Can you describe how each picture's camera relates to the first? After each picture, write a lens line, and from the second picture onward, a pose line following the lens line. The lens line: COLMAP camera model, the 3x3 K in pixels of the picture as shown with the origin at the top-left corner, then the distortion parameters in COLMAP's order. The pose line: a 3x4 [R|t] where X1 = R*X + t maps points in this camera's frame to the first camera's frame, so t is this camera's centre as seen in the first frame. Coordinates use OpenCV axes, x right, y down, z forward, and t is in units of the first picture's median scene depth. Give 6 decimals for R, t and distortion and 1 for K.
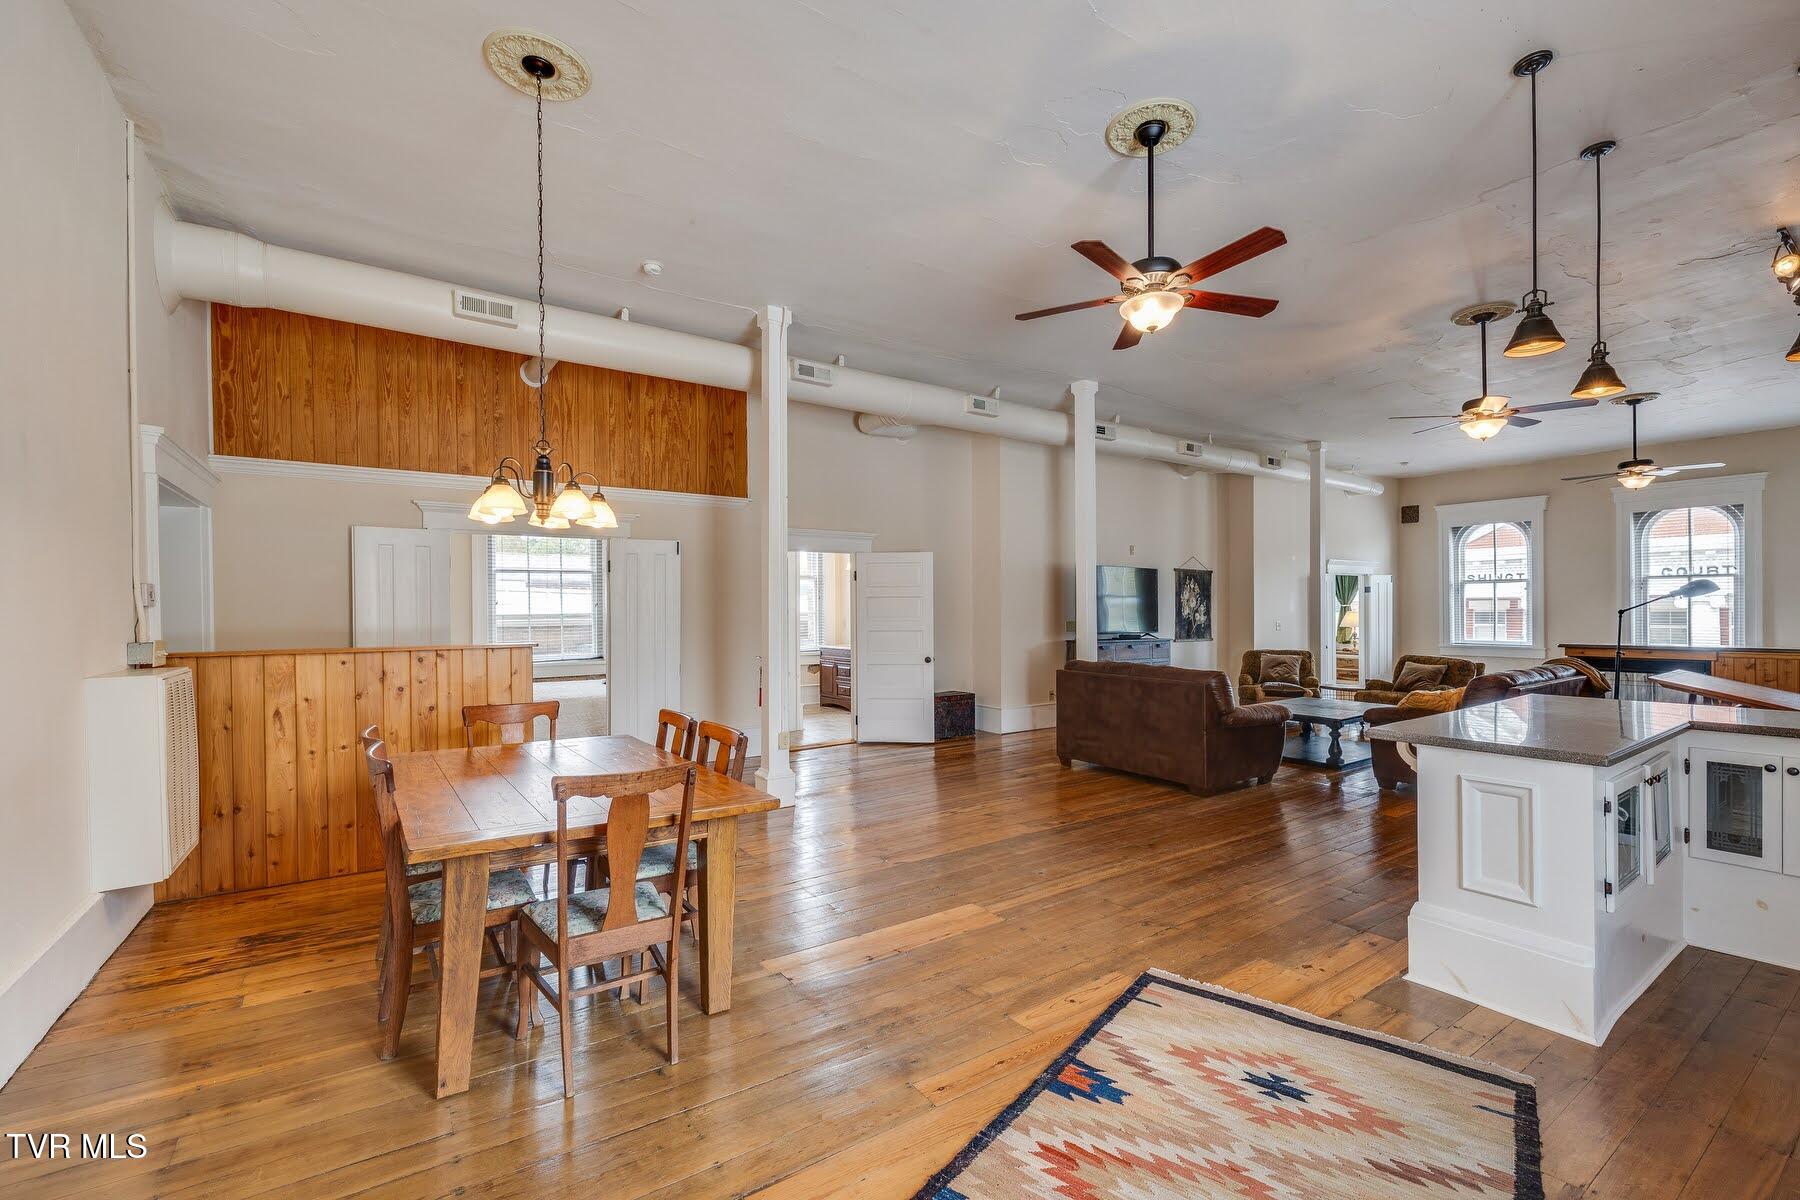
lens RADIAL K [[759.0, 0, 903.7], [0, 759.0, 601.8], [0, 0, 1]] dist [0.000599, 0.000644]
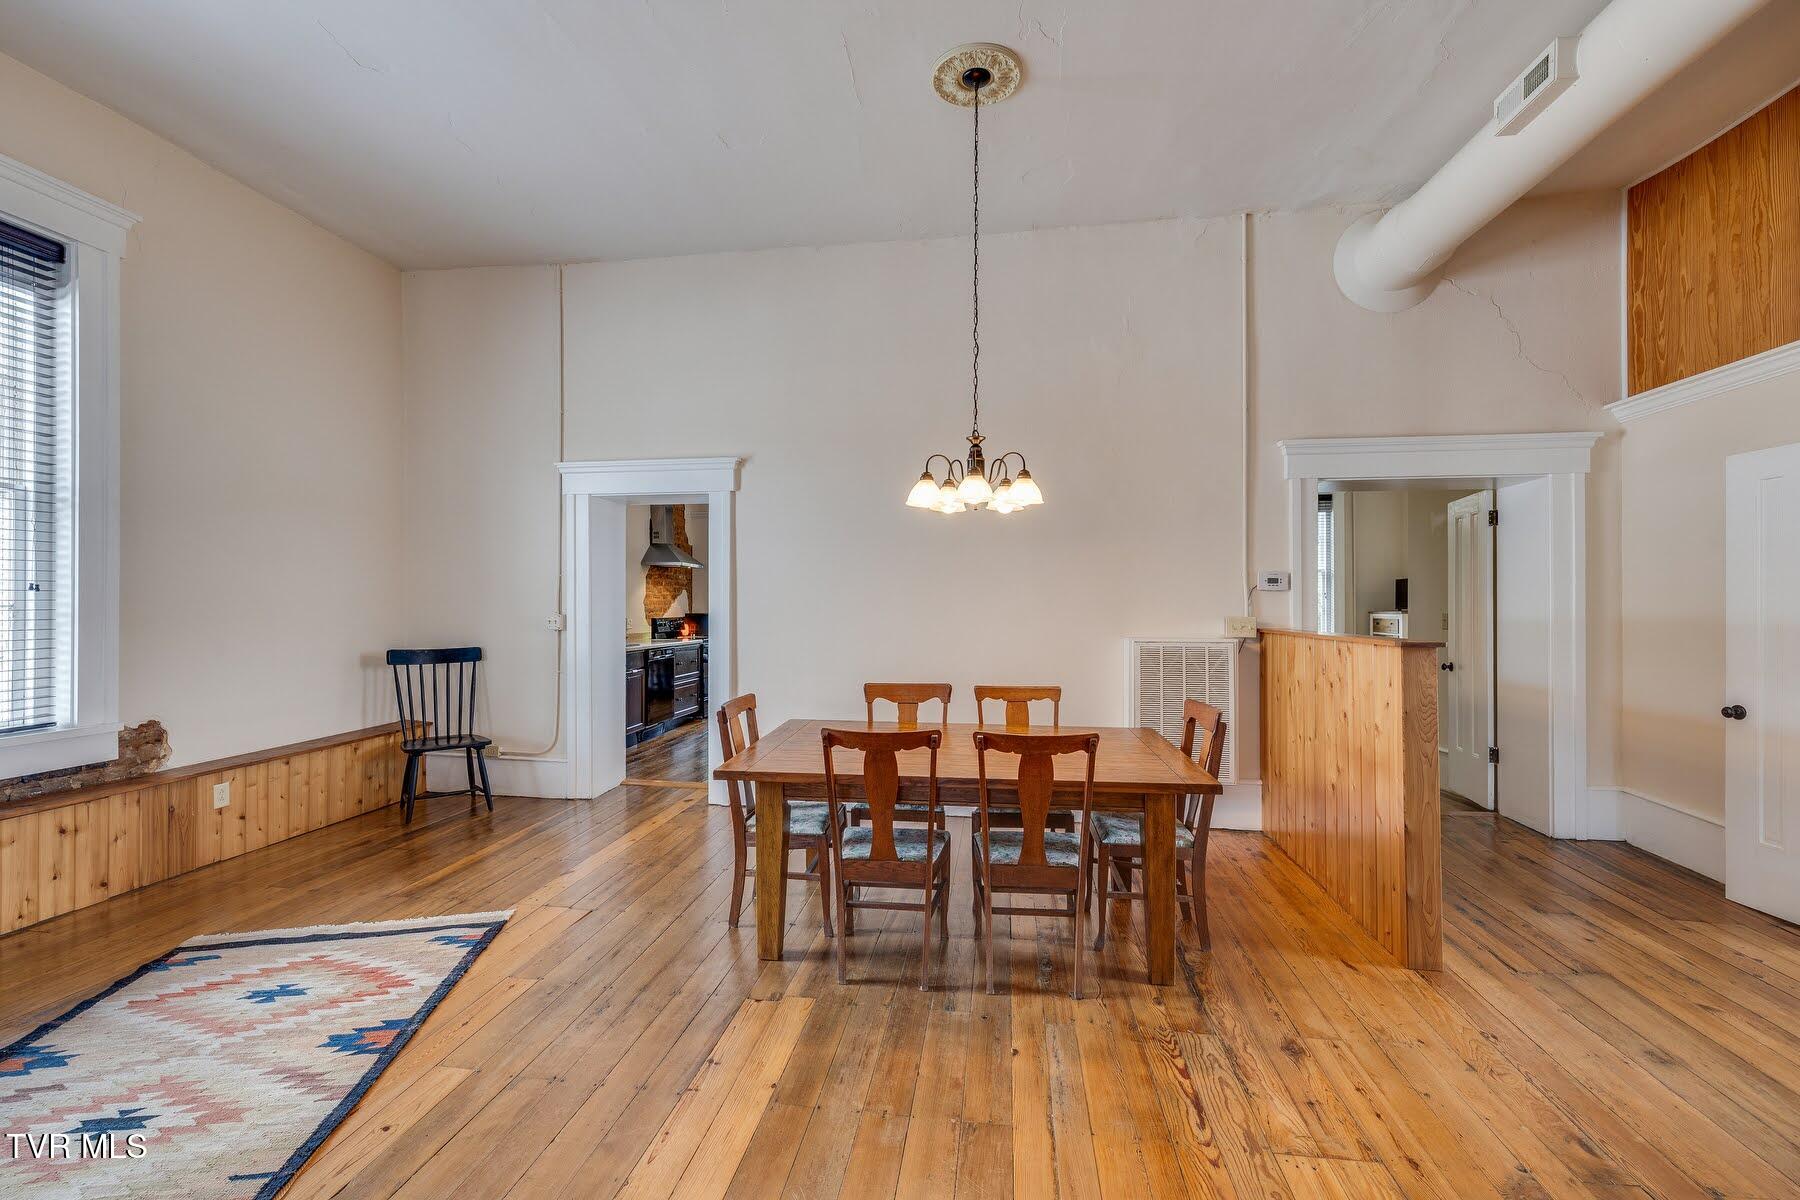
lens RADIAL K [[759.0, 0, 903.7], [0, 759.0, 601.8], [0, 0, 1]] dist [0.000599, 0.000644]
pose [[-0.671757, 0.002260, -0.740768, 0.443900], [0.012432, 0.999889, -0.008223, 0.037781], [0.740667, -0.014733, -0.671711, 1.937815]]
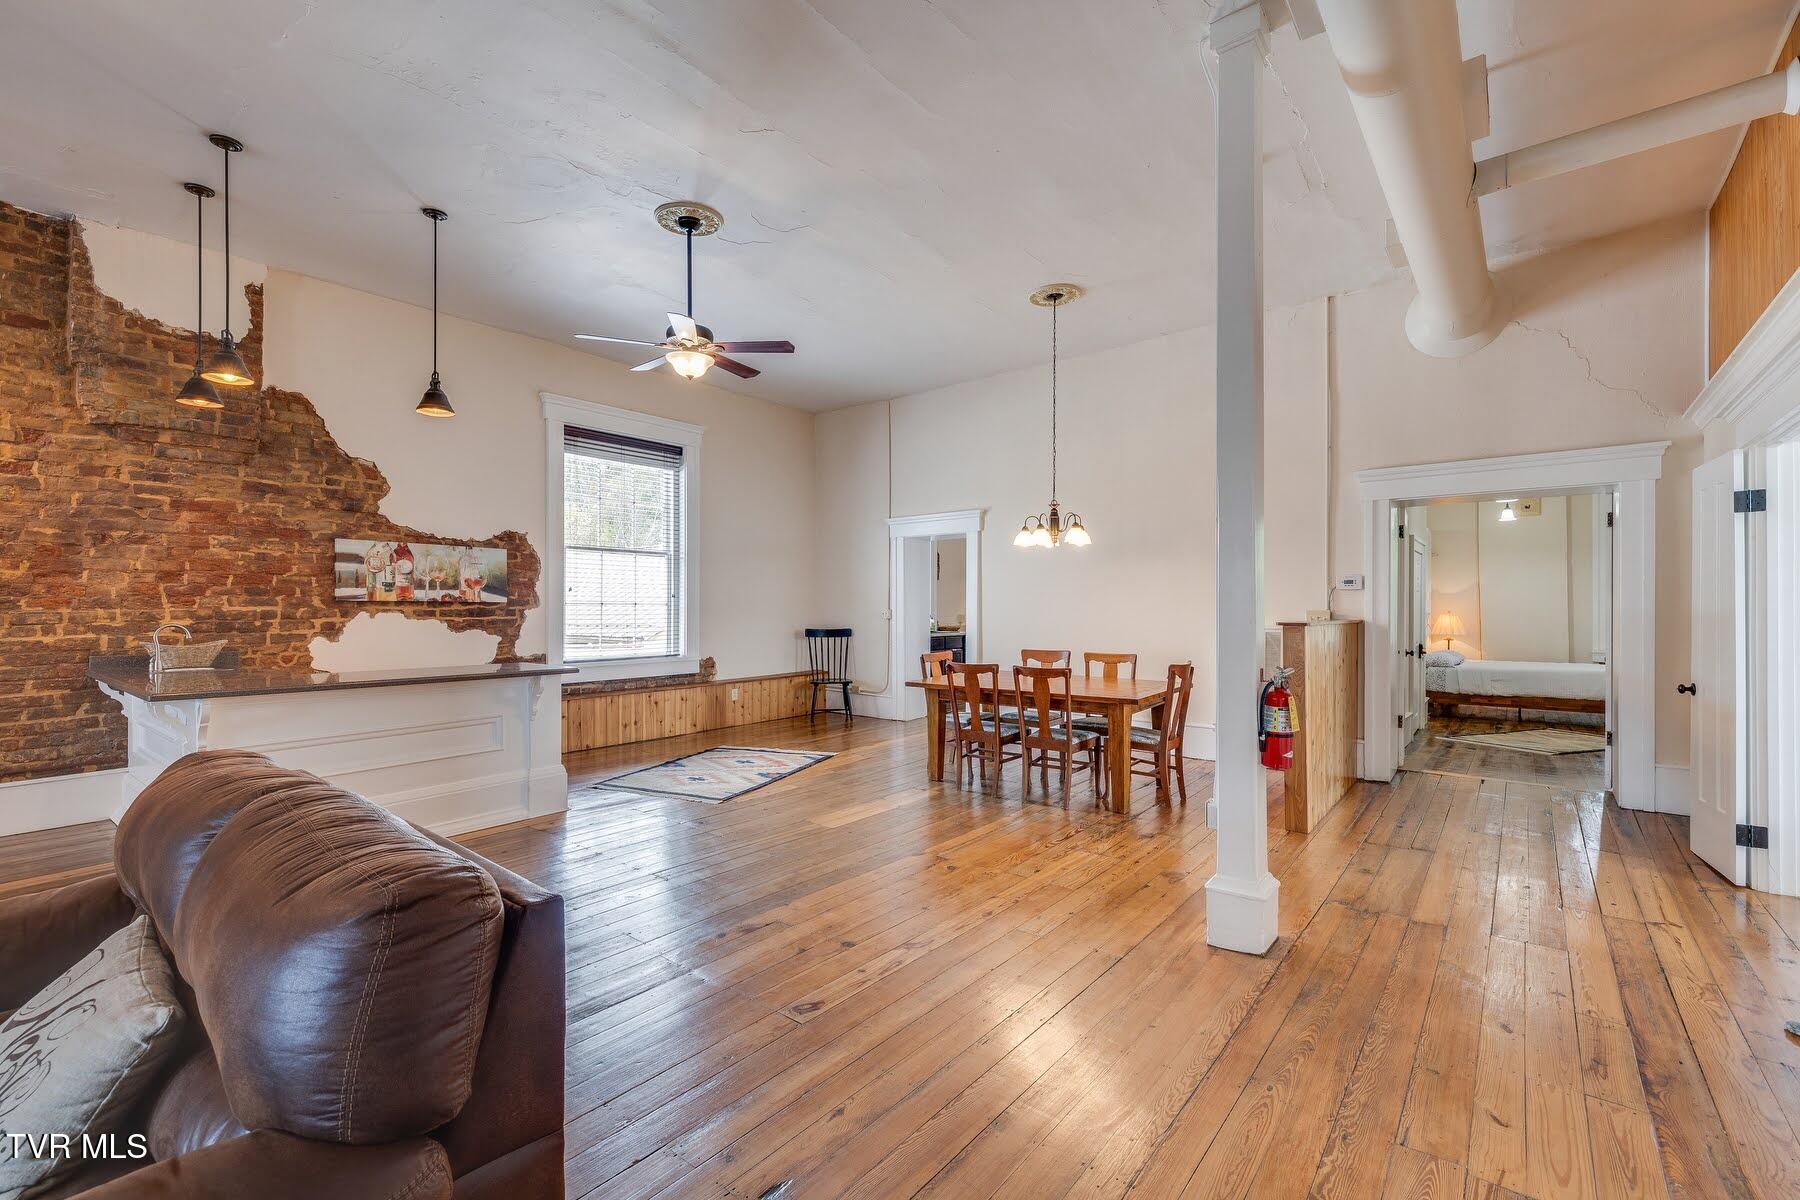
lens RADIAL K [[759.0, 0, 903.7], [0, 759.0, 601.8], [0, 0, 1]] dist [0.000599, 0.000644]
pose [[-0.957935, 0.002973, -0.286971, 0.468416], [0.008956, 0.999769, -0.019537, 0.074474], [0.286847, -0.021285, -0.957740, 3.126113]]
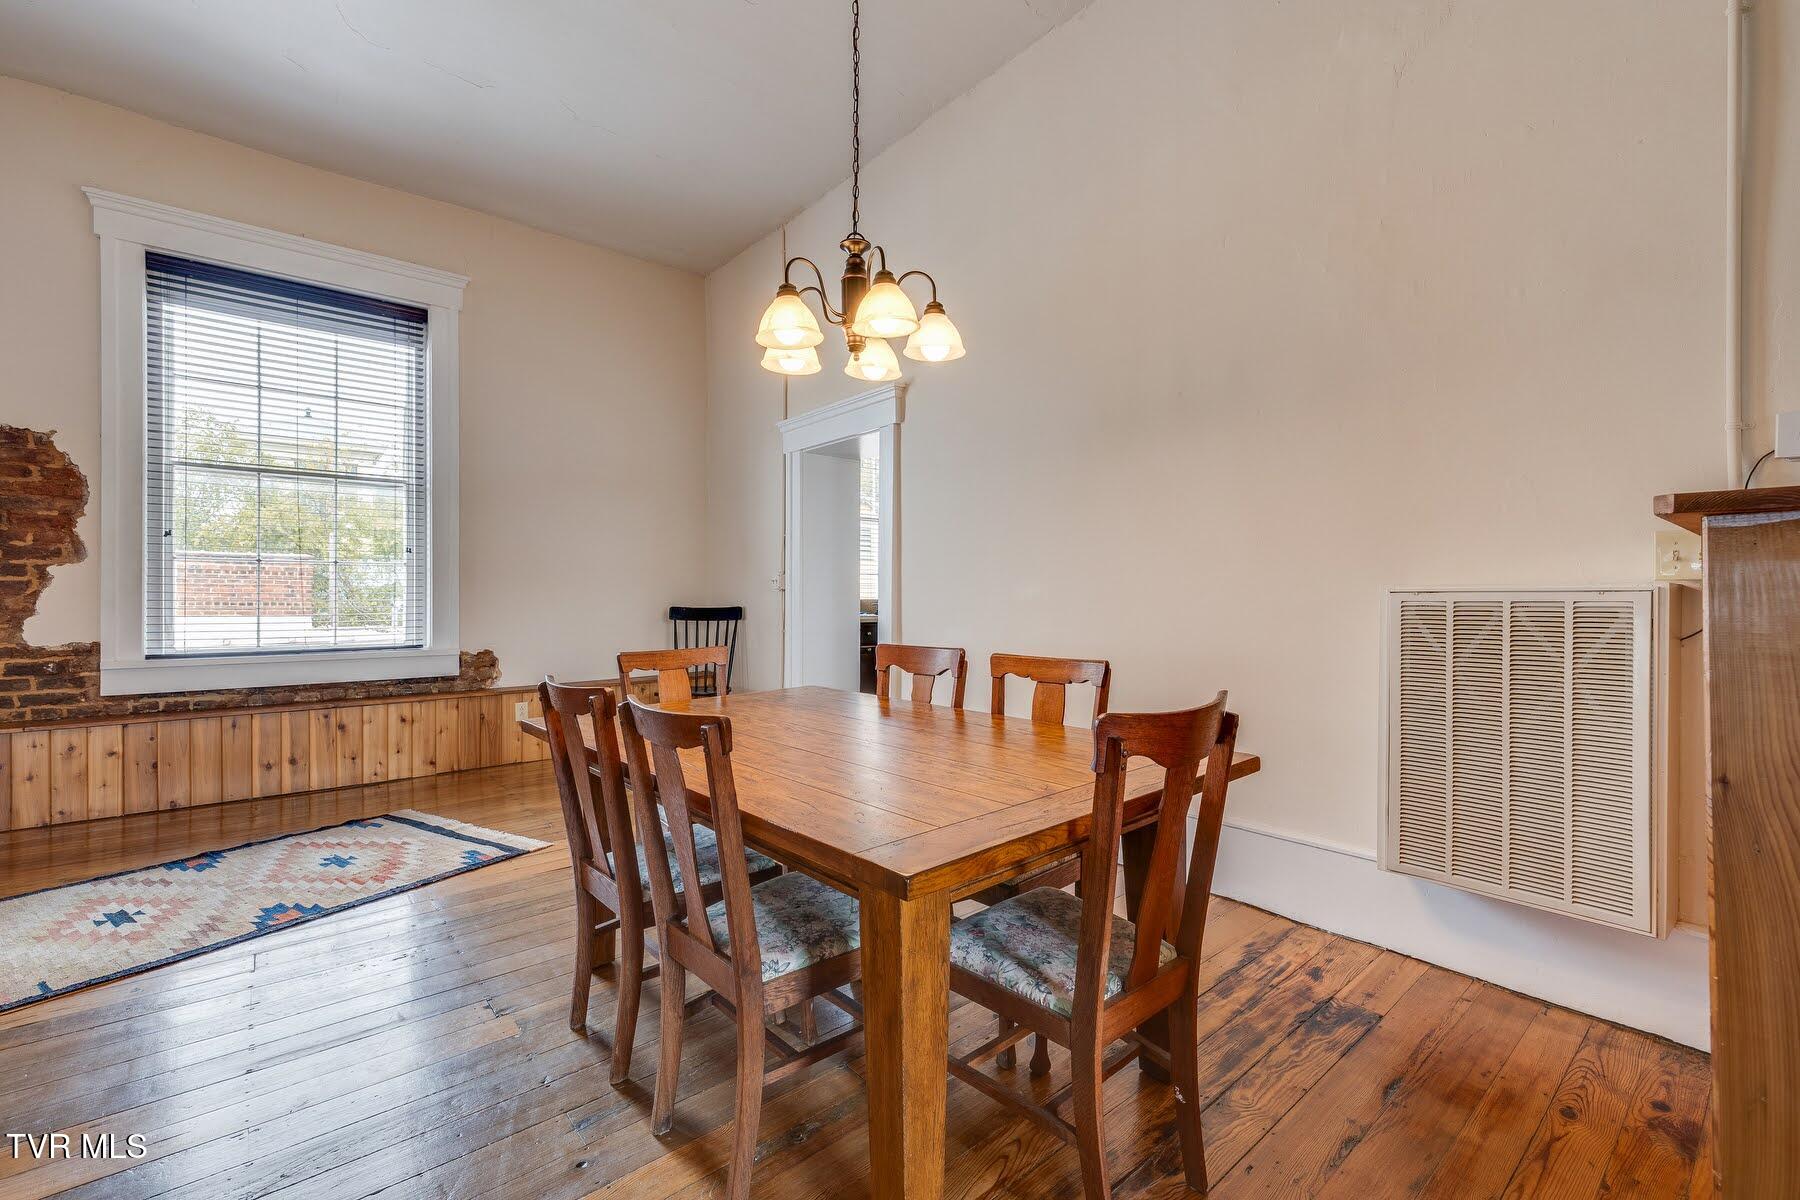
lens RADIAL K [[768.6, 0, 907.9], [0, 768.6, 597.5], [0, 0, 1]] dist [-0.000998, 0.000459]
pose [[-0.994895, 0.005611, -0.100755, -0.531814], [0.007076, 0.999874, -0.014188, 0.133875], [0.100662, -0.014829, -0.994810, 1.975409]]
